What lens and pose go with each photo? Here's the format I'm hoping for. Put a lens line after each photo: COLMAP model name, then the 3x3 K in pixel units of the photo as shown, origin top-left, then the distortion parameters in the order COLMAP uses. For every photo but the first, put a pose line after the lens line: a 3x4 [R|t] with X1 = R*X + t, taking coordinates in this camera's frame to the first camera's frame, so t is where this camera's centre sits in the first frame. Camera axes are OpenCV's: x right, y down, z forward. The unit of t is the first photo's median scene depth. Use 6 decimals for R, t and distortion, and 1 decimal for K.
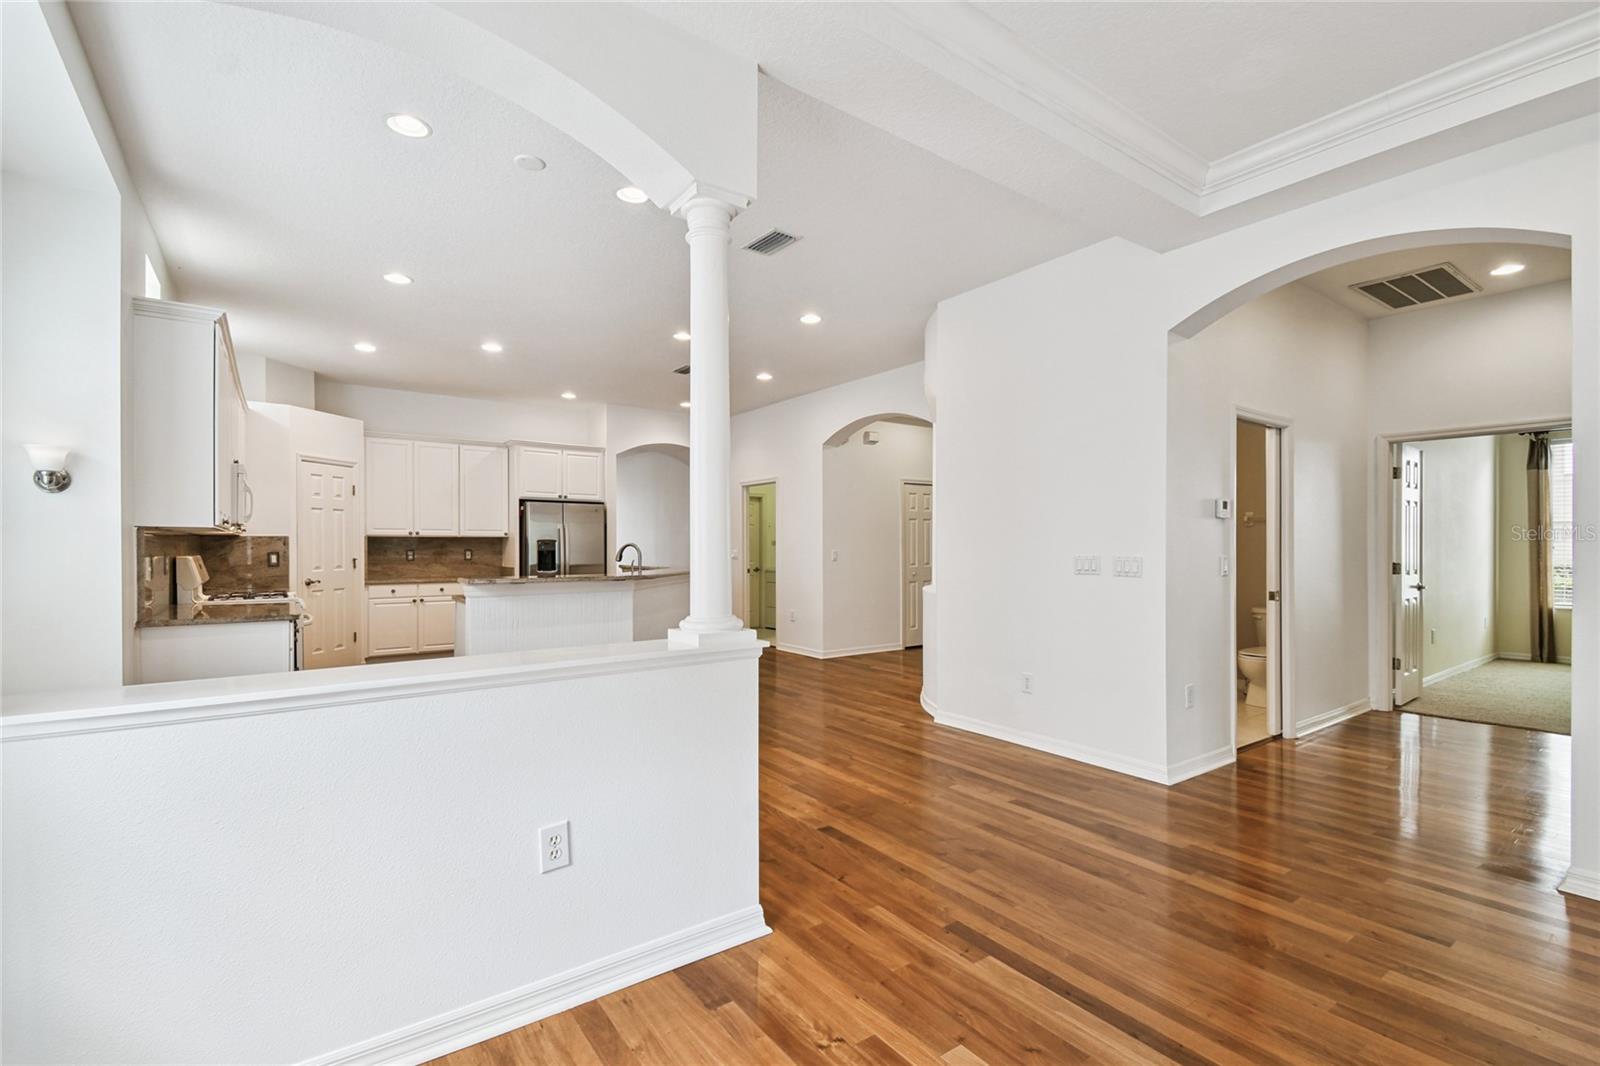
lens RADIAL K [[717.1, 0, 790.9], [0, 717.1, 548.6], [0, 0, 1]] dist [0.029962, -0.026584]
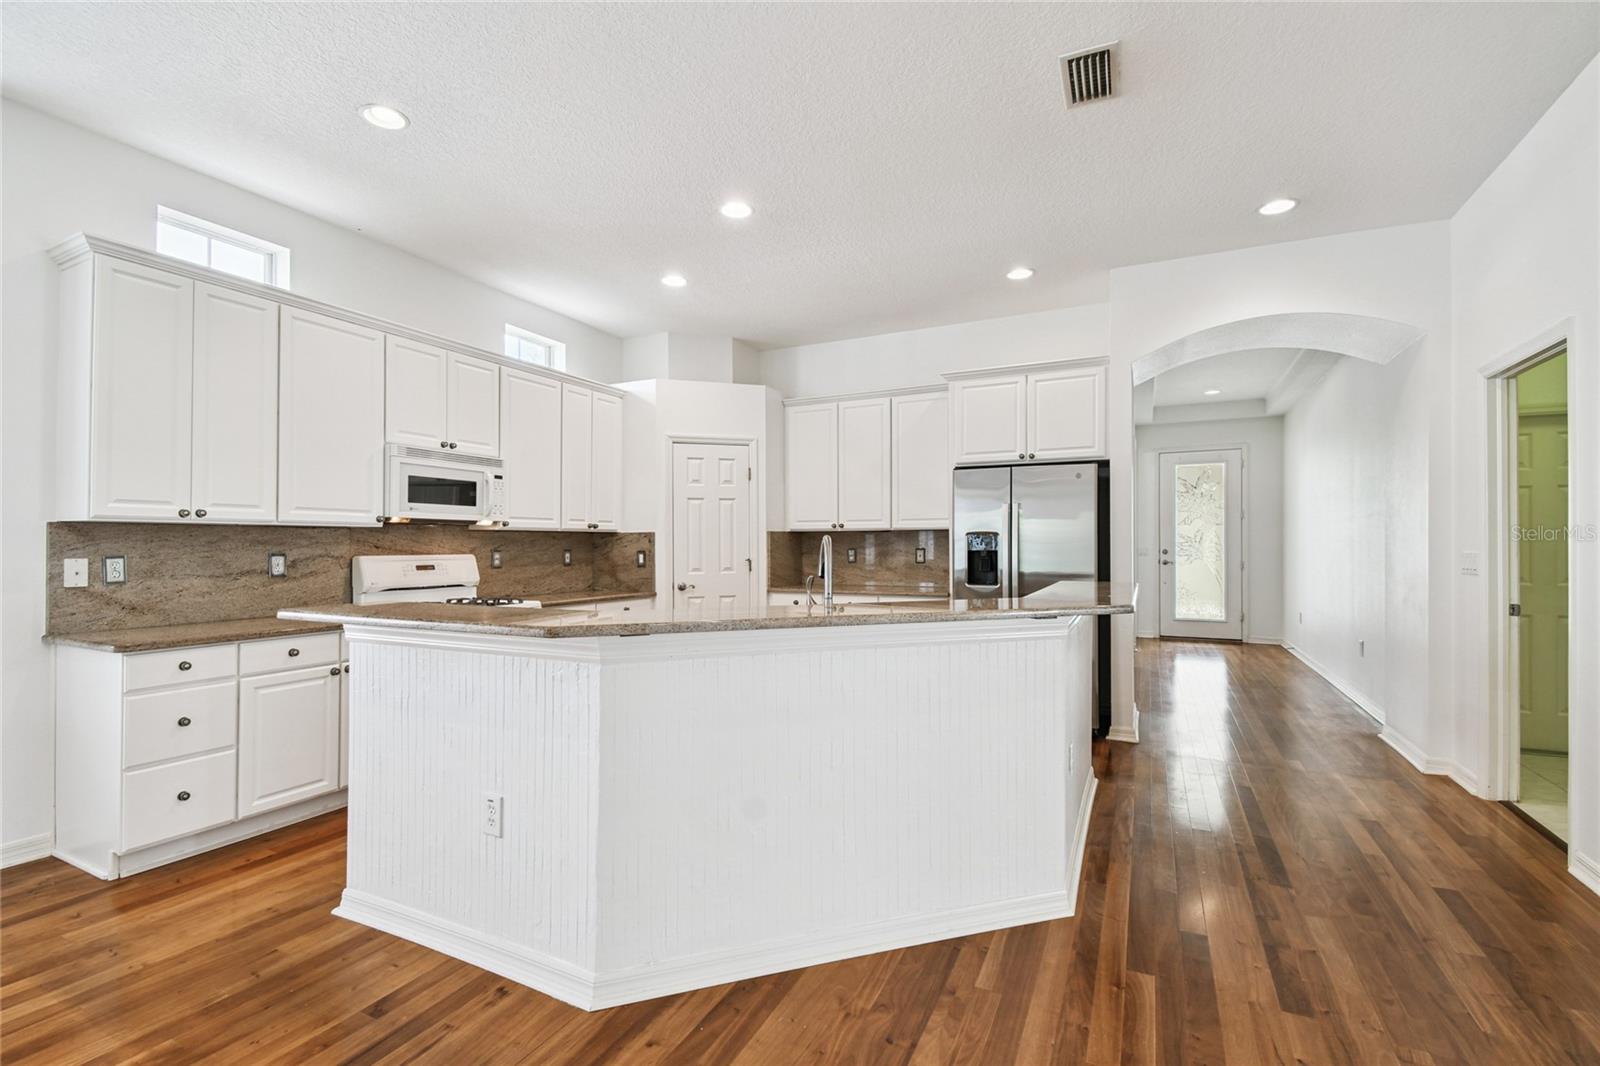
lens RADIAL K [[712.9, 0, 784.3], [0, 712.9, 540.9], [0, 0, 1]] dist [0.032065, -0.025281]
pose [[0.471720, -0.004283, -0.881738, 0.119107], [-0.000070, 0.999988, -0.004895, -0.002571], [0.881748, 0.002371, 0.471714, 0.713083]]
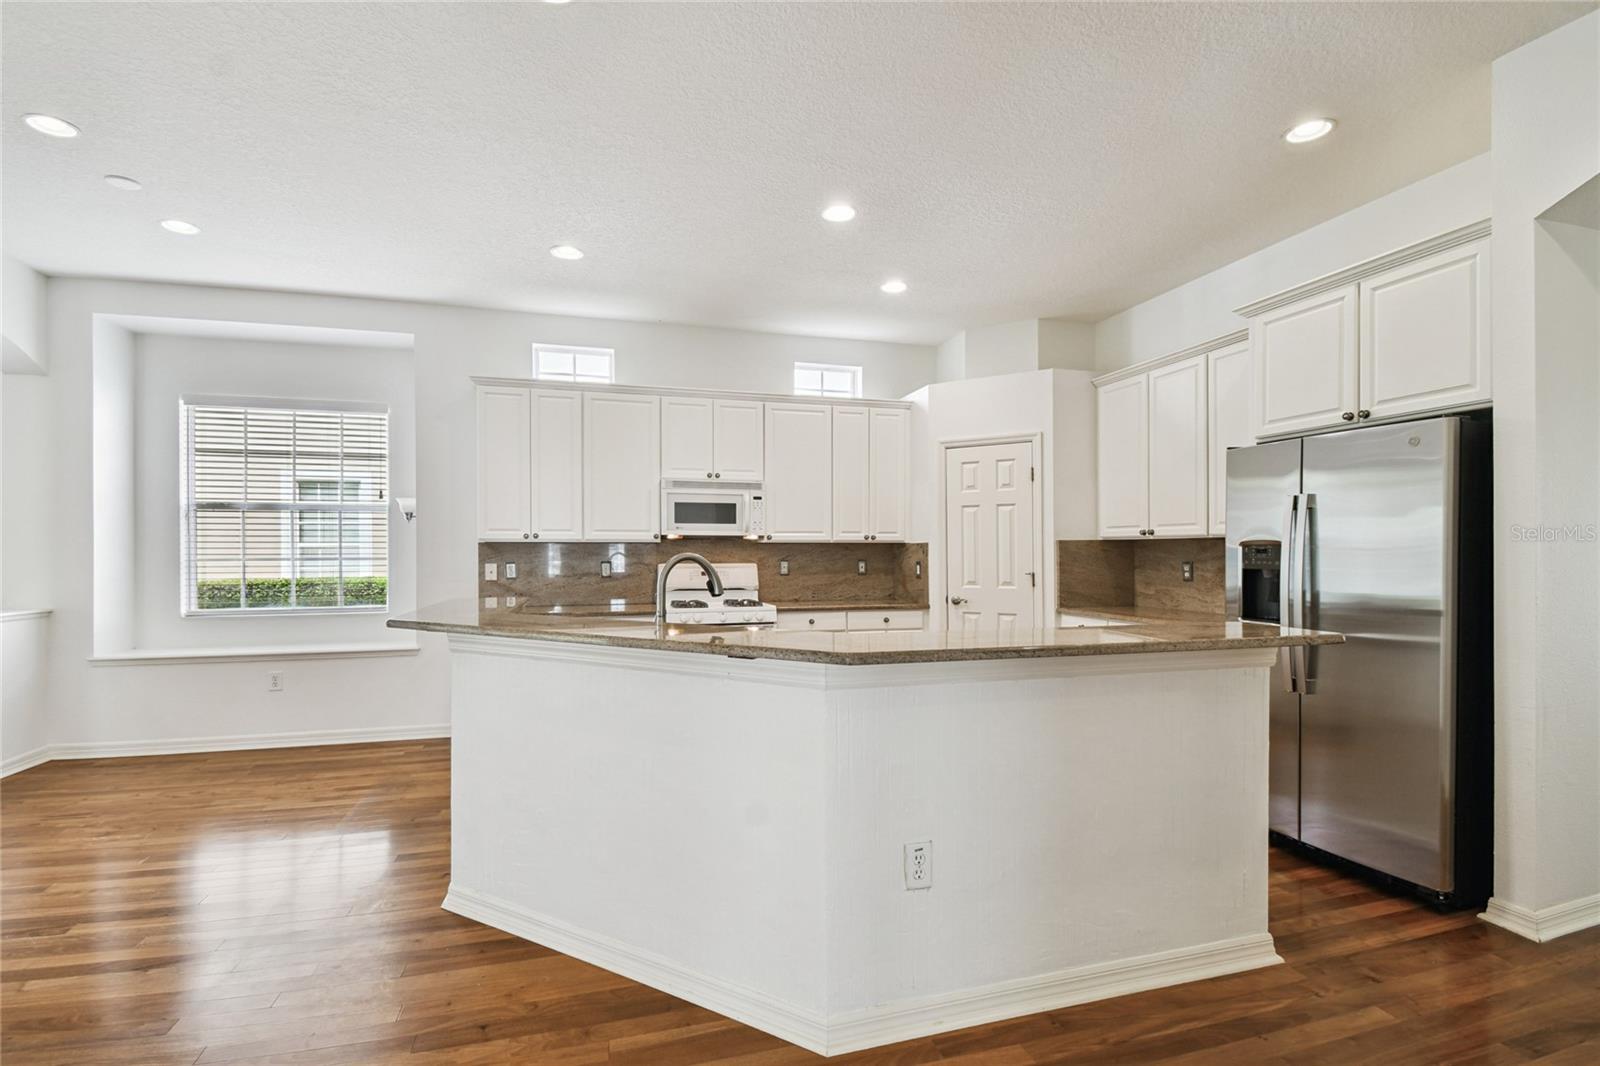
lens RADIAL K [[717.1, 0, 790.9], [0, 717.1, 548.6], [0, 0, 1]] dist [0.029962, -0.026584]
pose [[-0.335723, -0.000817, -0.941961, 0.133239], [-0.000570, 1.000000, -0.000664, -0.009365], [0.941961, 0.000314, -0.335723, 1.092798]]
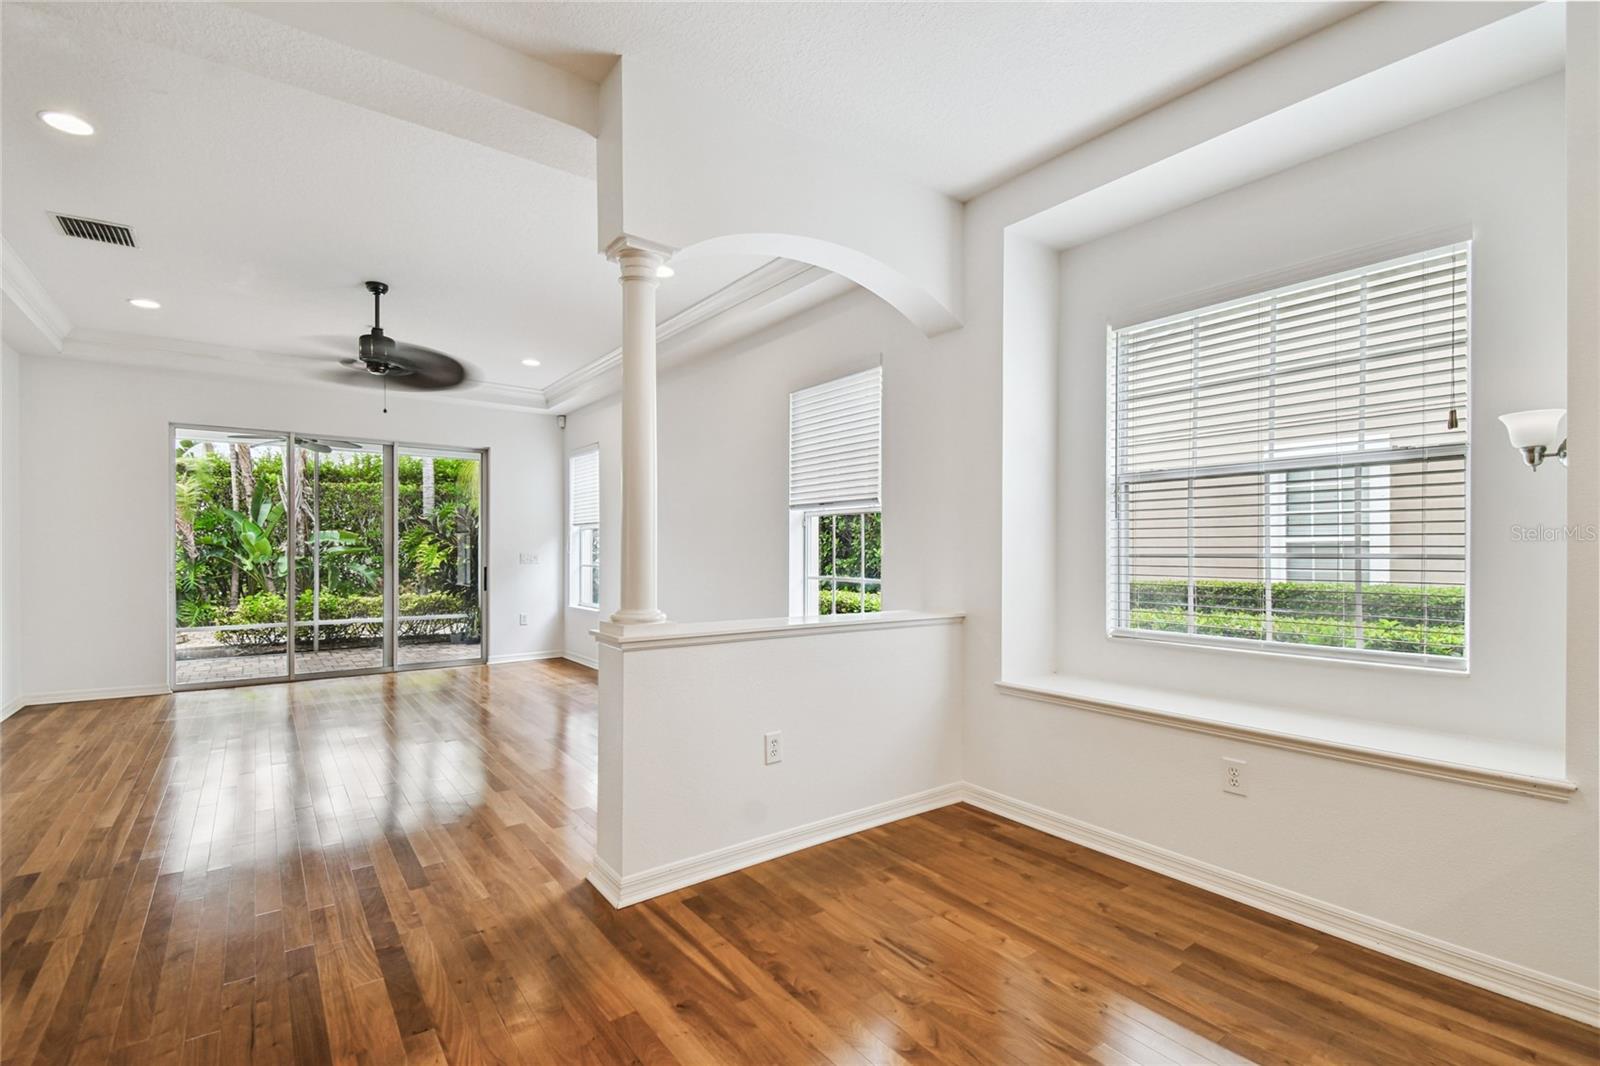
lens RADIAL K [[717.1, 0, 790.9], [0, 717.1, 548.6], [0, 0, 1]] dist [0.029962, -0.026584]
pose [[-0.999615, -0.003525, -0.027515, -0.118452], [-0.003529, 0.999994, 0.000115, -0.001882], [0.027515, 0.000212, -0.999621, 0.757169]]
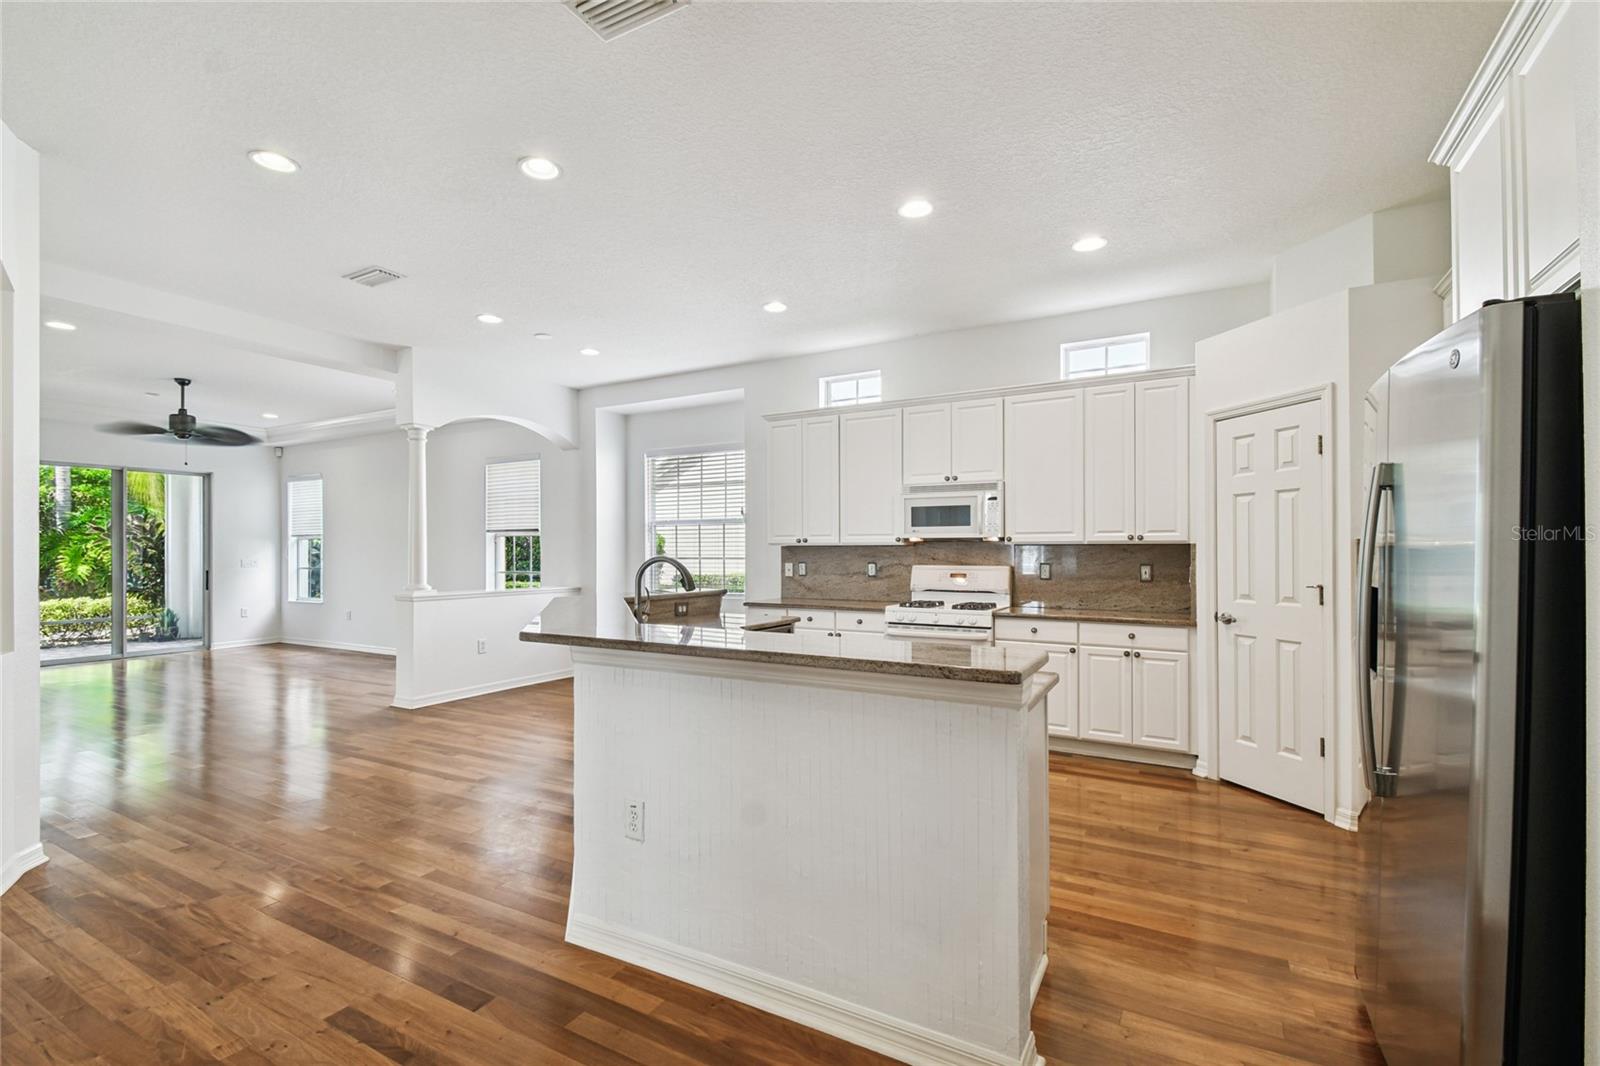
lens RADIAL K [[717.1, 0, 790.9], [0, 717.1, 548.6], [0, 0, 1]] dist [0.029962, -0.026584]
pose [[-0.902926, -0.000054, -0.429797, -0.077646], [0.000718, 0.999998, -0.001635, -0.011143], [0.429796, -0.001785, -0.902924, 1.388688]]
